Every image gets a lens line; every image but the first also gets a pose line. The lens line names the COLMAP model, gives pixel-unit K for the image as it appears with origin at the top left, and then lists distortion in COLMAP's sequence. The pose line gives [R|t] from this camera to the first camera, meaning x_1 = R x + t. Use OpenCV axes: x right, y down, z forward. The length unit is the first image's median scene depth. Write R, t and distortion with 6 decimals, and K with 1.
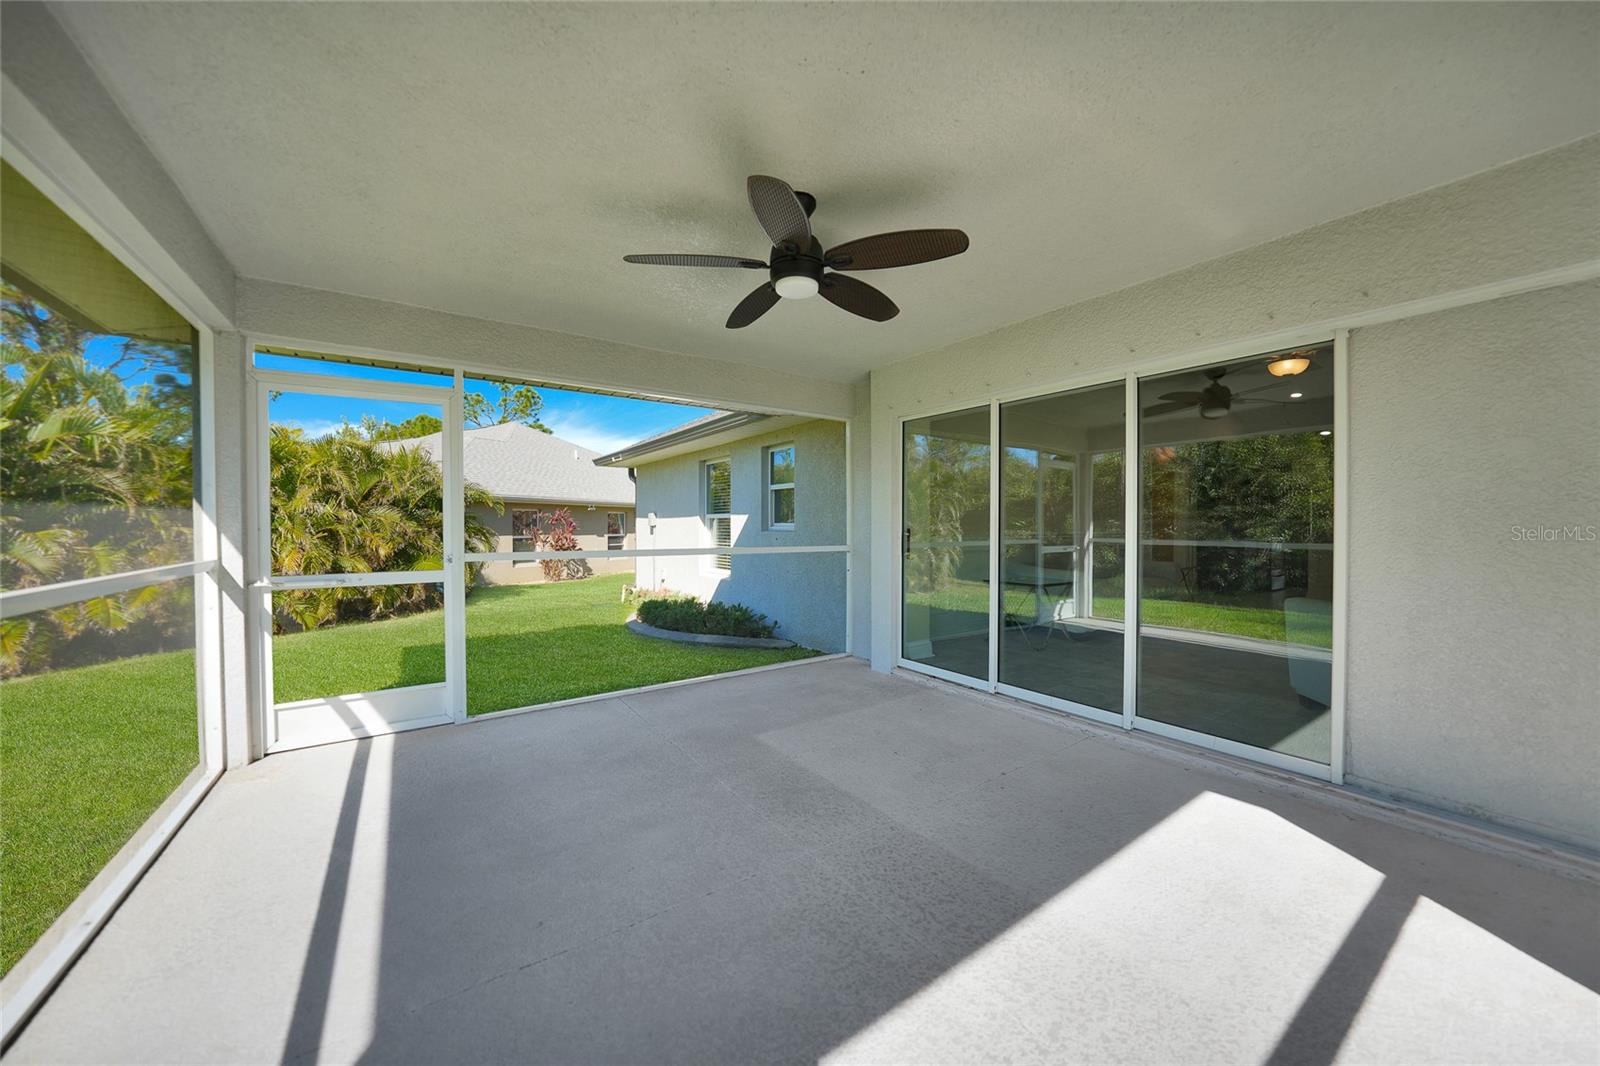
lens RADIAL K [[562.3, 0, 805.0], [0, 562.3, 535.3], [0, 0, 1]] dist [-0.017371, -0.000151]
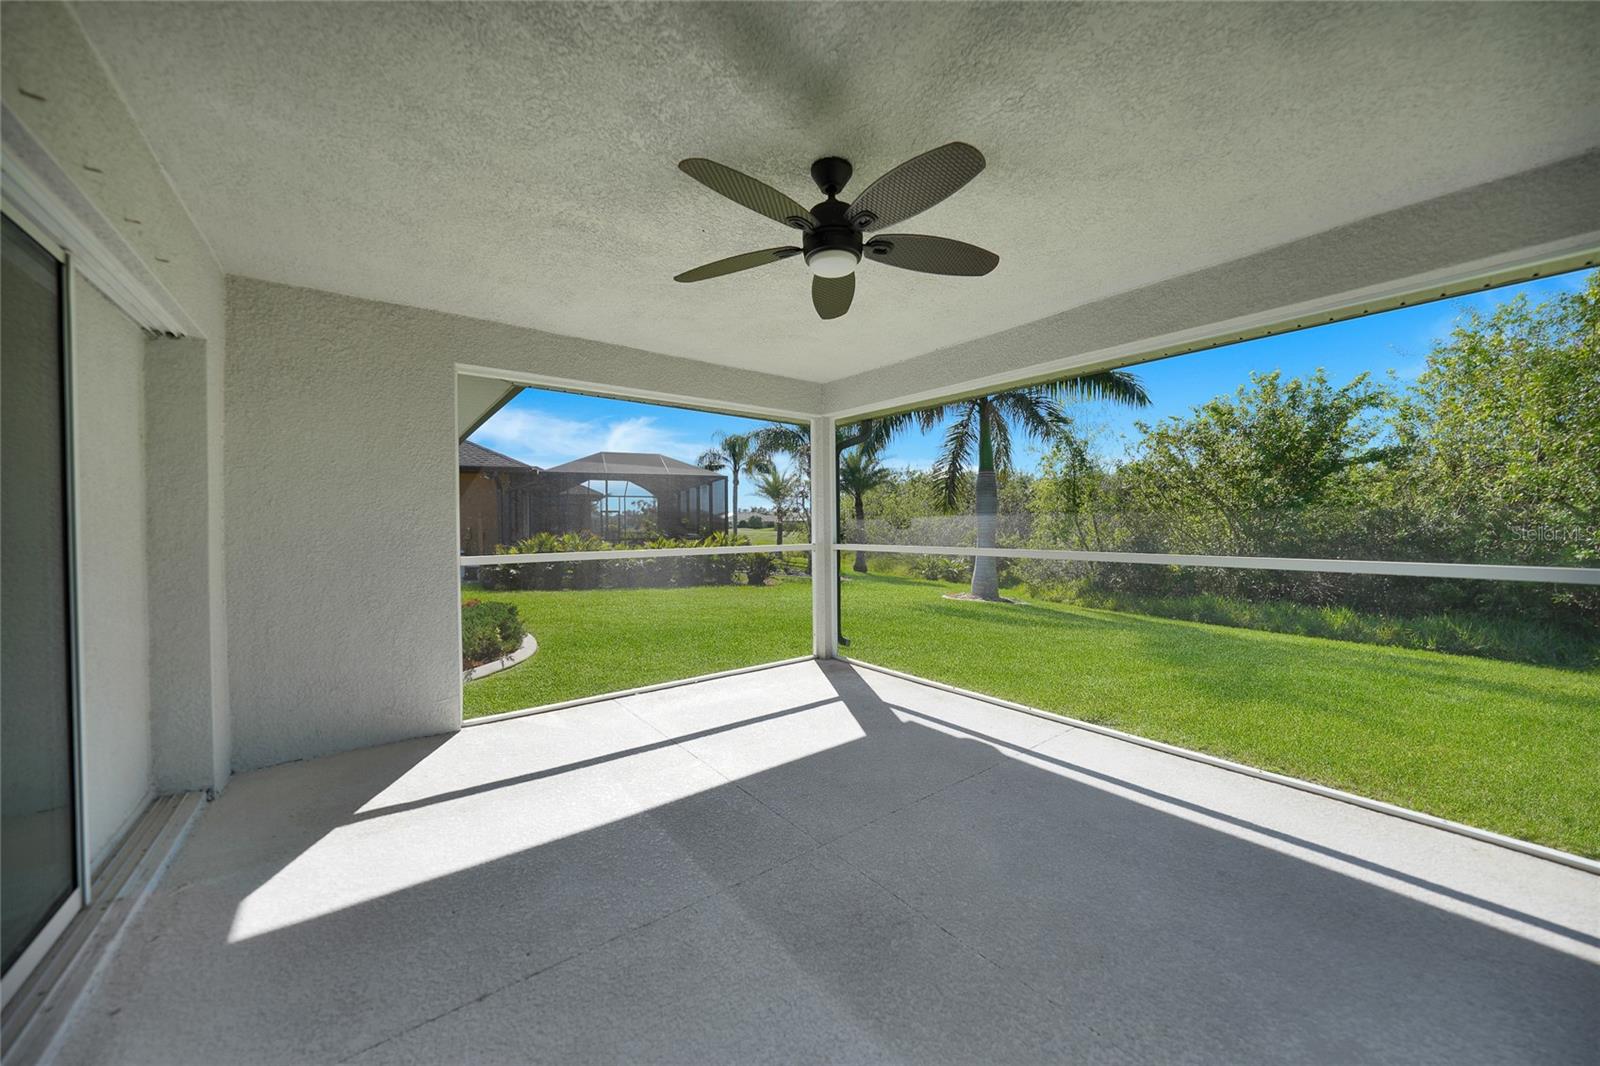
lens RADIAL K [[562.3, 0, 802.4], [0, 562.3, 531.5], [0, 0, 1]] dist [-0.017371, -0.000151]
pose [[-0.998044, 0.011048, -0.061534, 0.056292], [0.009294, 0.999544, 0.028716, -0.022604], [0.061824, 0.028088, -0.997692, 1.155553]]
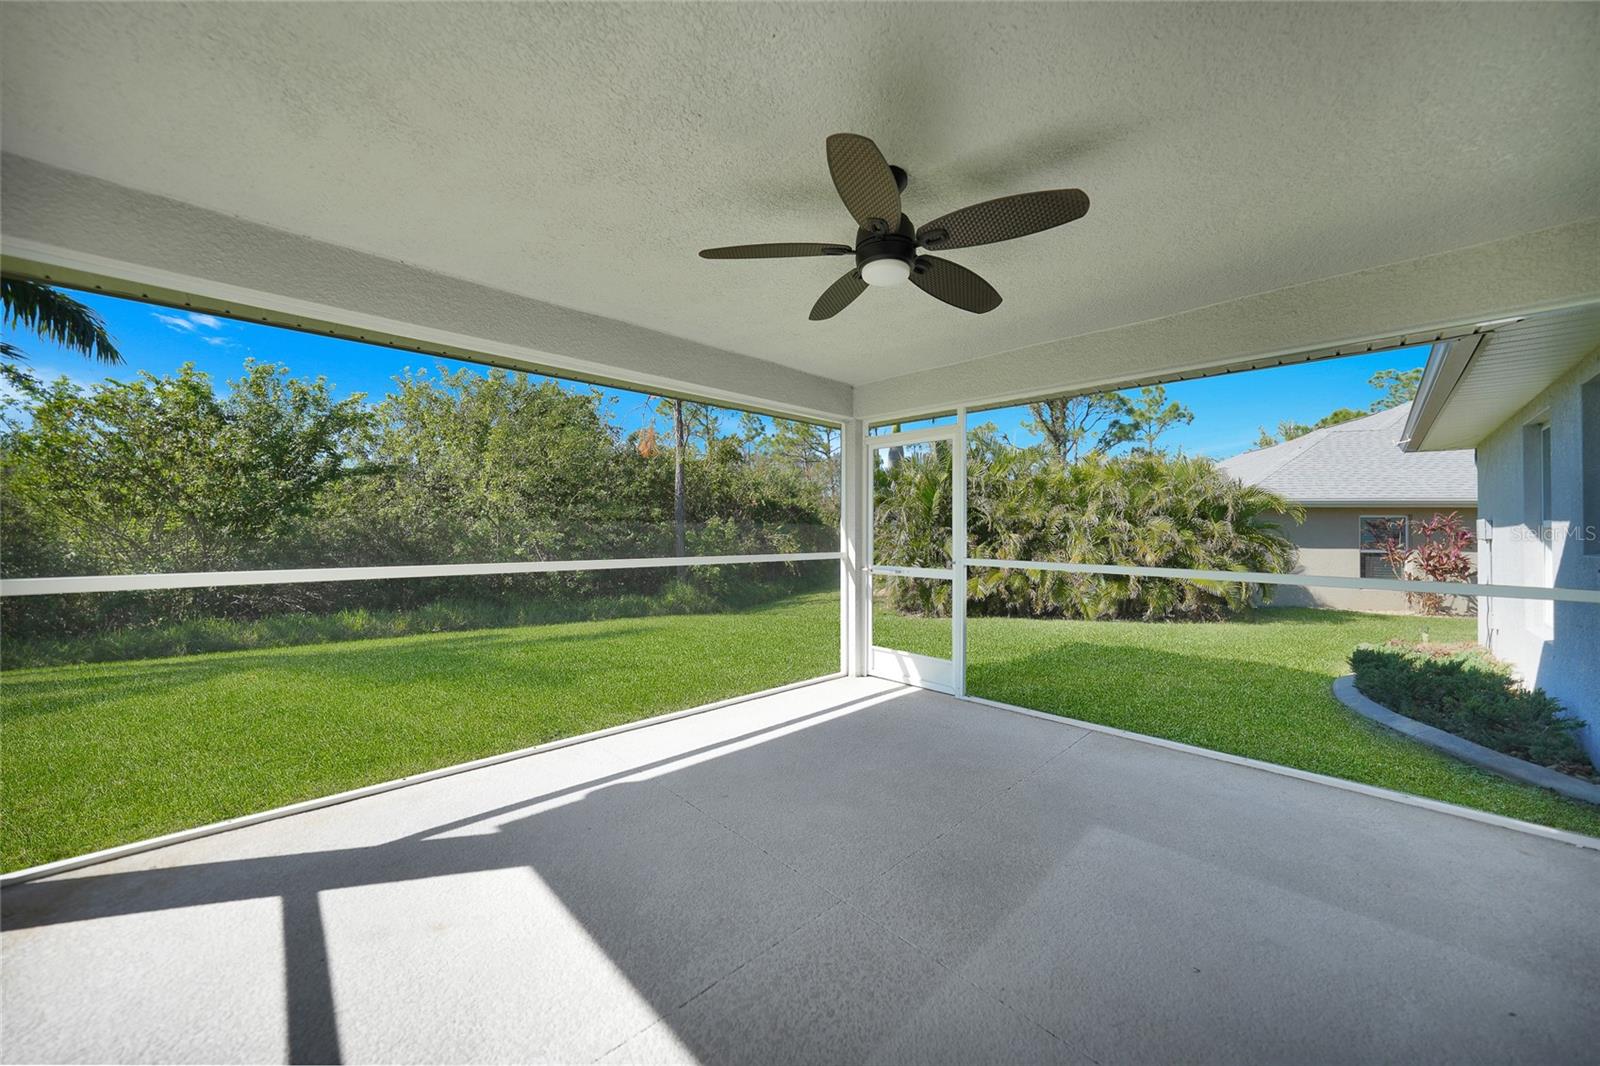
lens RADIAL K [[562.3, 0, 810.2], [0, 562.3, 523.2], [0, 0, 1]] dist [-0.017371, -0.000151]
pose [[0.176240, -0.010429, -0.984292, 0.511217], [-0.026692, 0.999526, -0.015369, -0.014585], [0.983985, 0.028982, 0.175878, 0.442460]]
